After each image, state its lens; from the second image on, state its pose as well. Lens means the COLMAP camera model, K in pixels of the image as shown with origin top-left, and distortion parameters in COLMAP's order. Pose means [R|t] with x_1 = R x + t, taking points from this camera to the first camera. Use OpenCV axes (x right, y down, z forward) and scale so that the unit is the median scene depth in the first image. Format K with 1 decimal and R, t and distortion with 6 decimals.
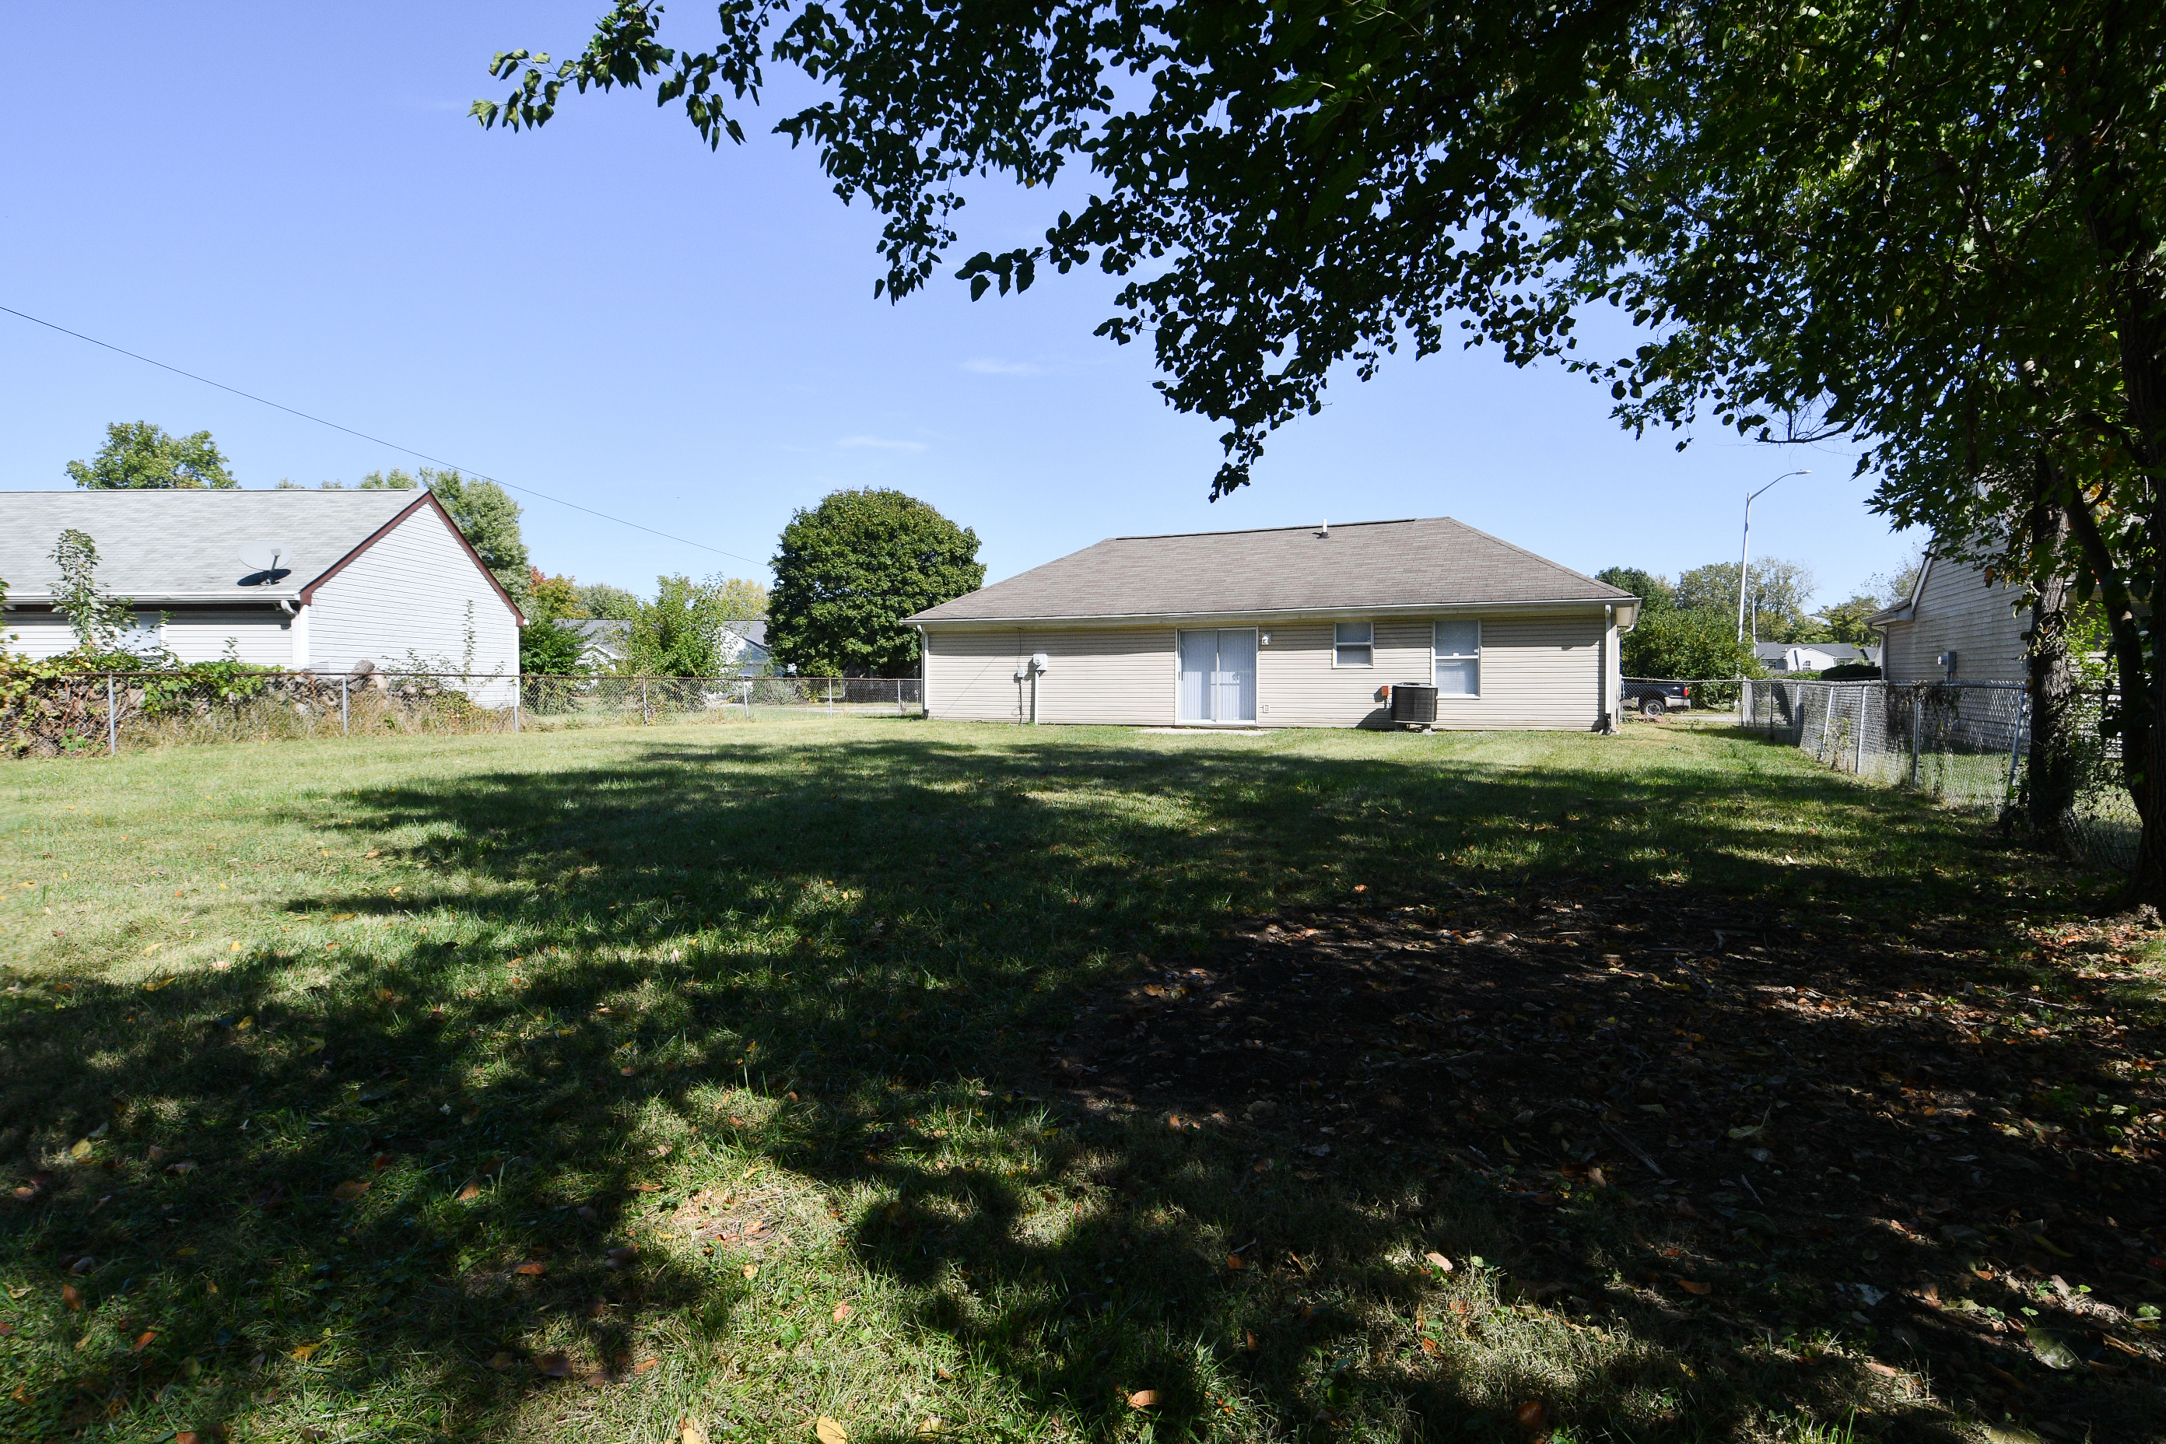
lens RADIAL K [[1124.6, 0, 1083.0], [0, 1124.6, 722.0], [0, 0, 1]] dist [0.040179, -0.042649]
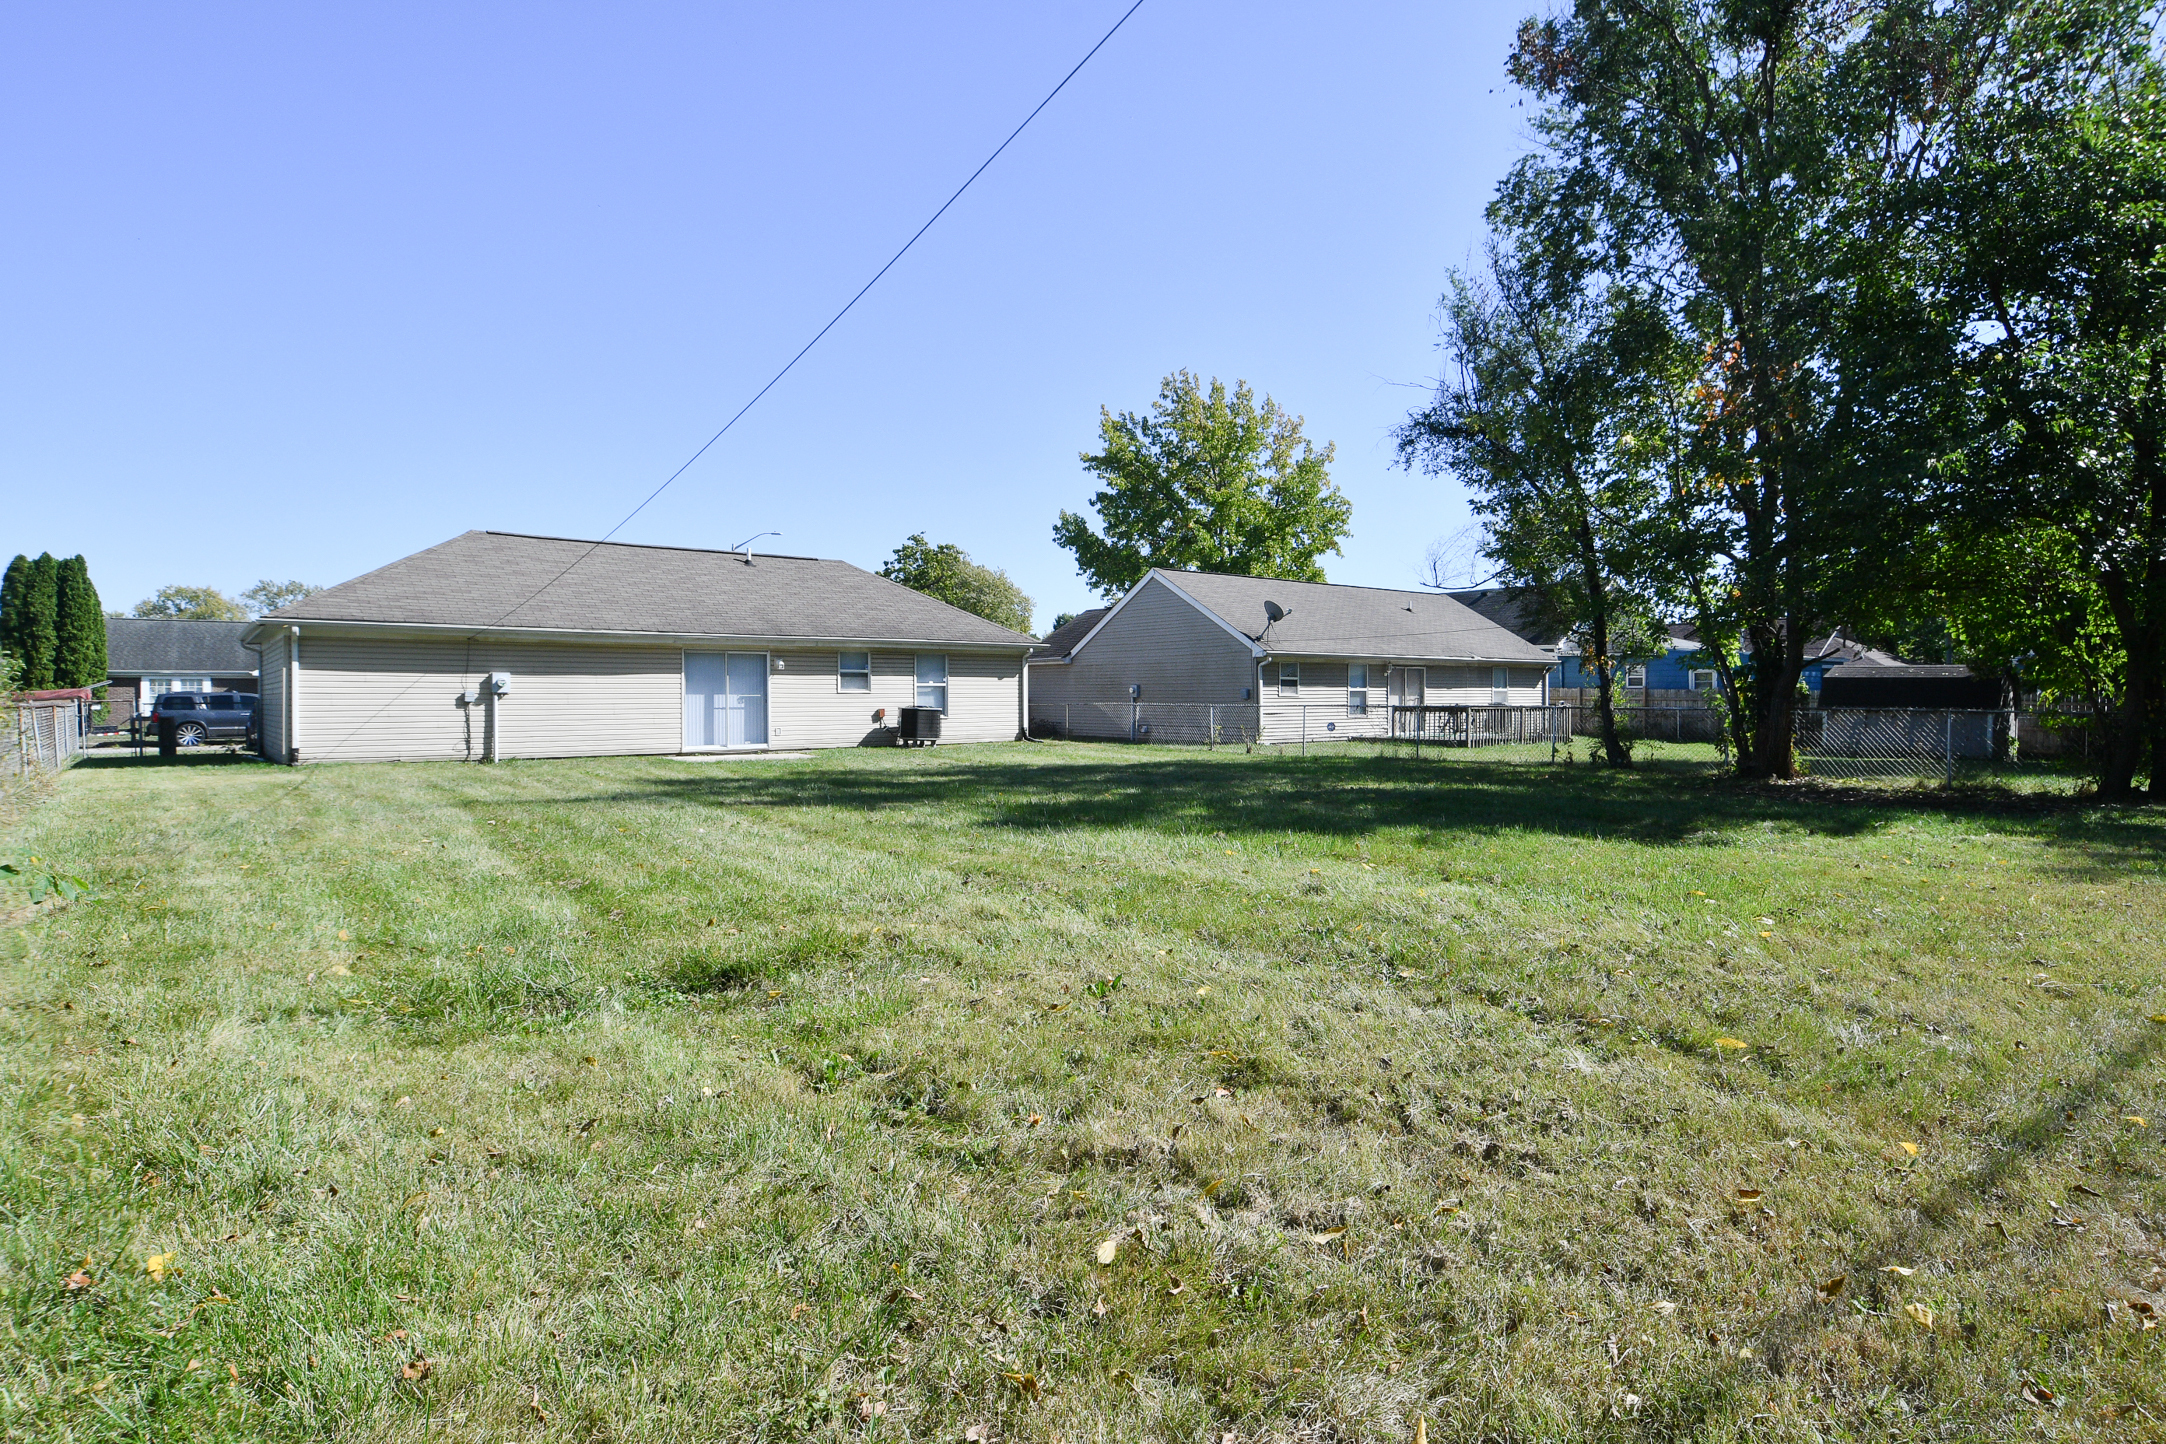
lens RADIAL K [[1124.6, 0, 1083.0], [0, 1124.6, 722.0], [0, 0, 1]] dist [0.040179, -0.042649]
pose [[0.445629, -0.019461, 0.895006, -0.625144], [0.033259, 0.999433, 0.005172, -0.016369], [-0.894600, 0.027462, 0.446024, 0.290027]]
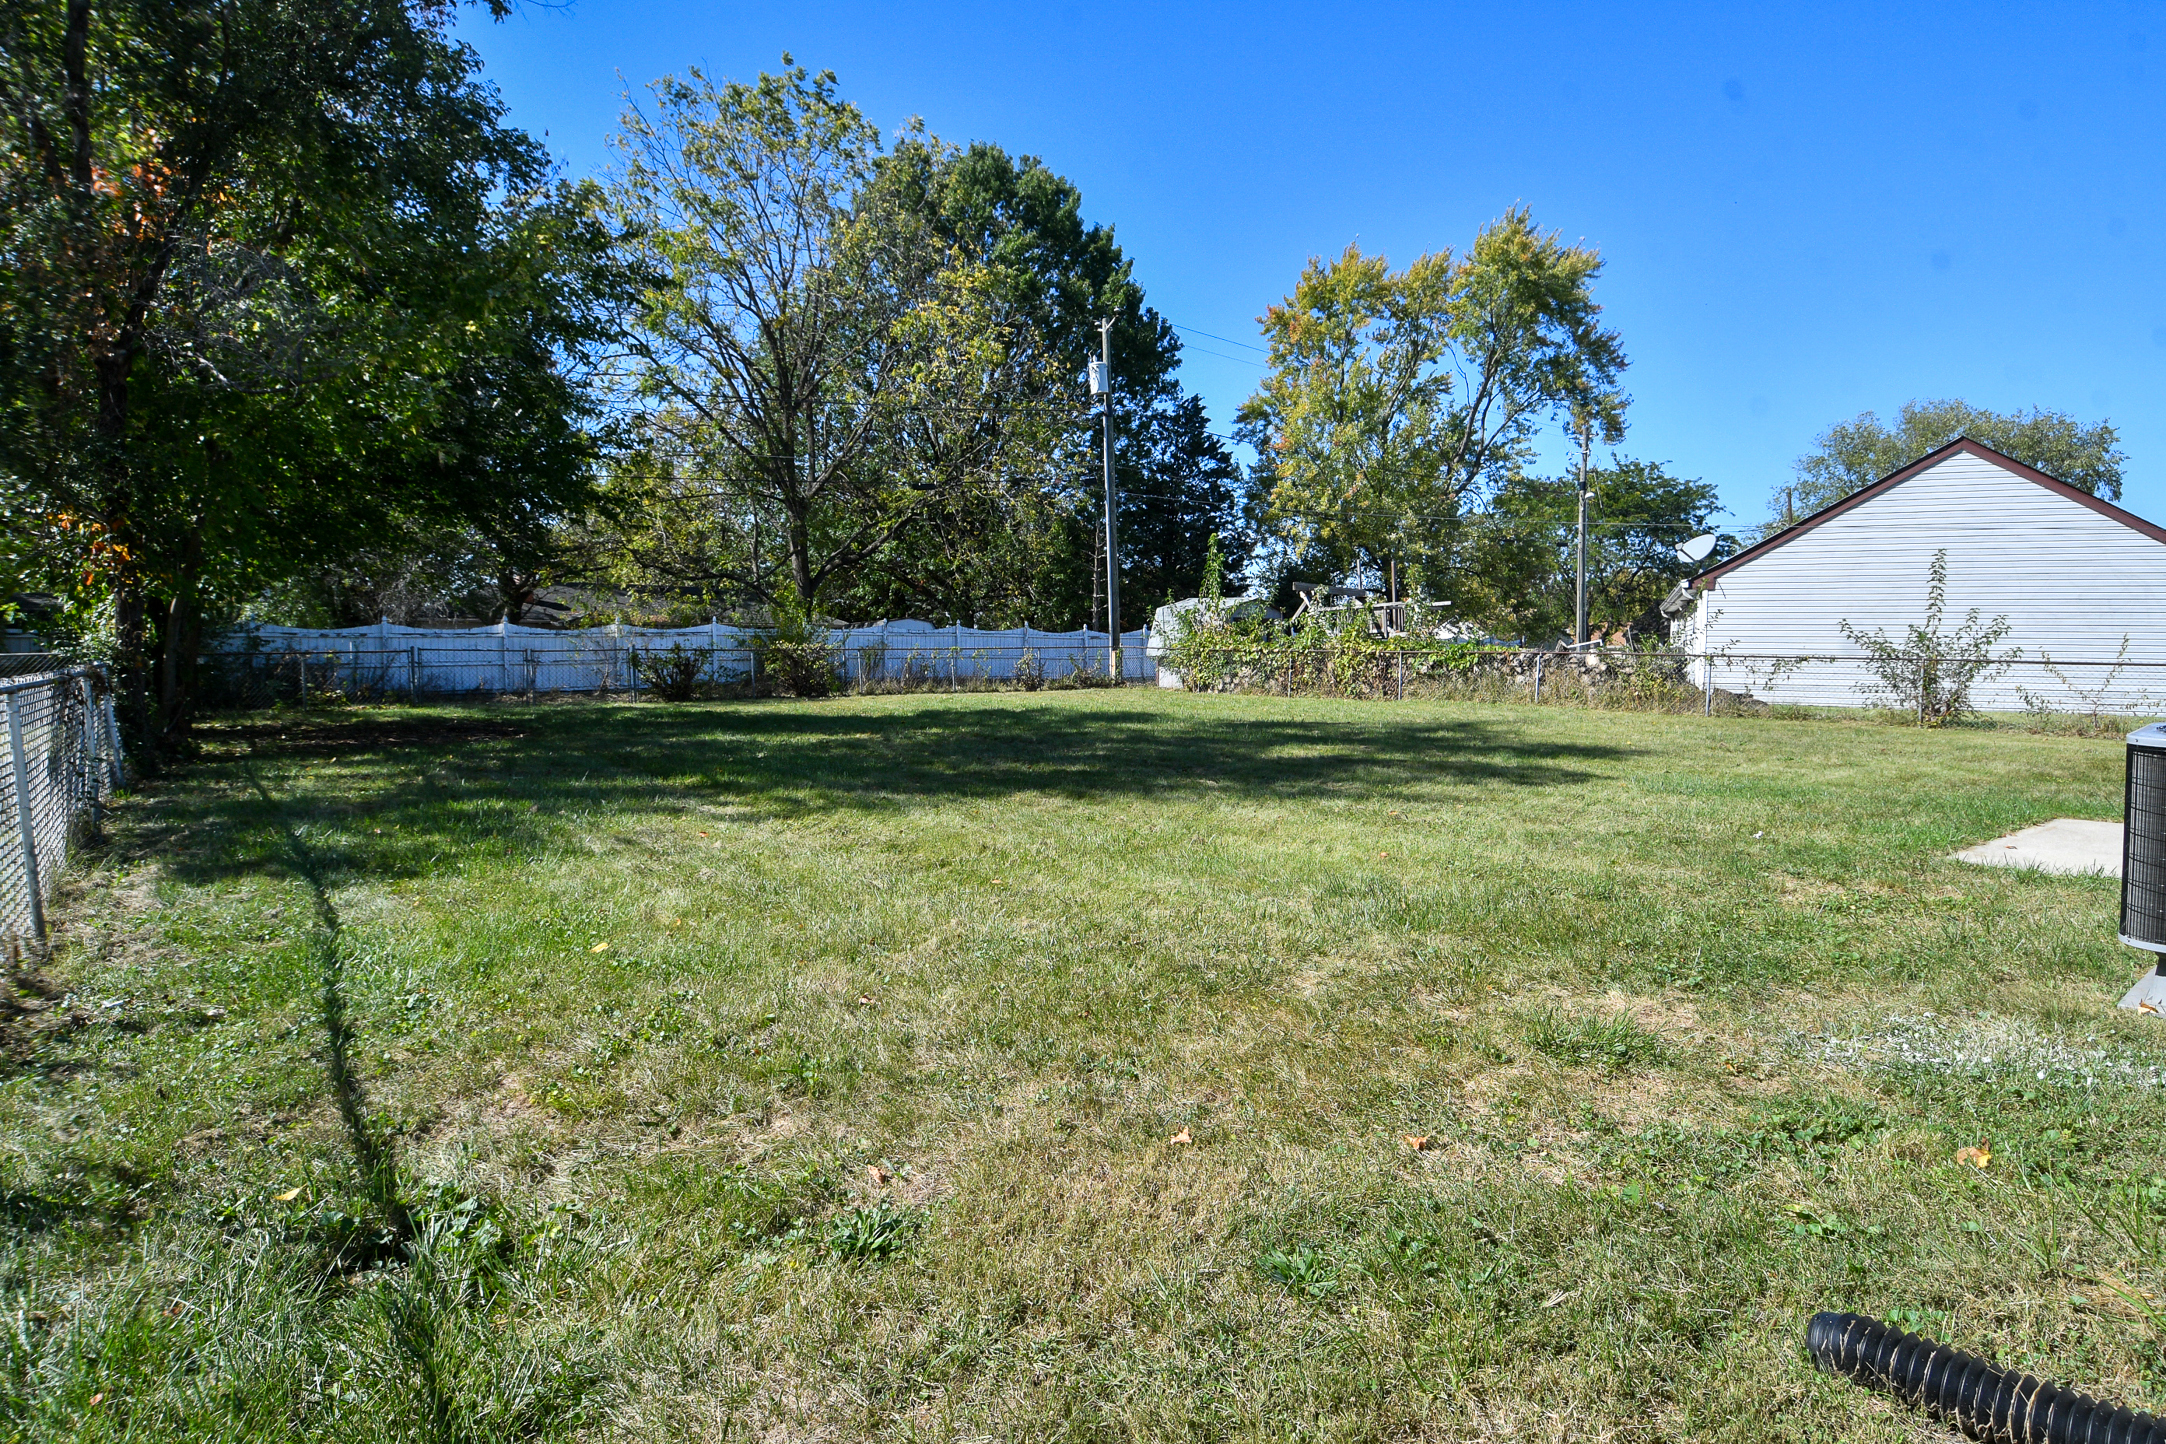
lens RADIAL K [[1124.6, 0, 1083.0], [0, 1124.6, 722.0], [0, 0, 1]] dist [0.040179, -0.042649]
pose [[-0.460700, 0.055546, -0.885816, 0.505630], [-0.043010, 0.995470, 0.084791, -0.037303], [0.886513, 0.077162, -0.456224, 0.832287]]
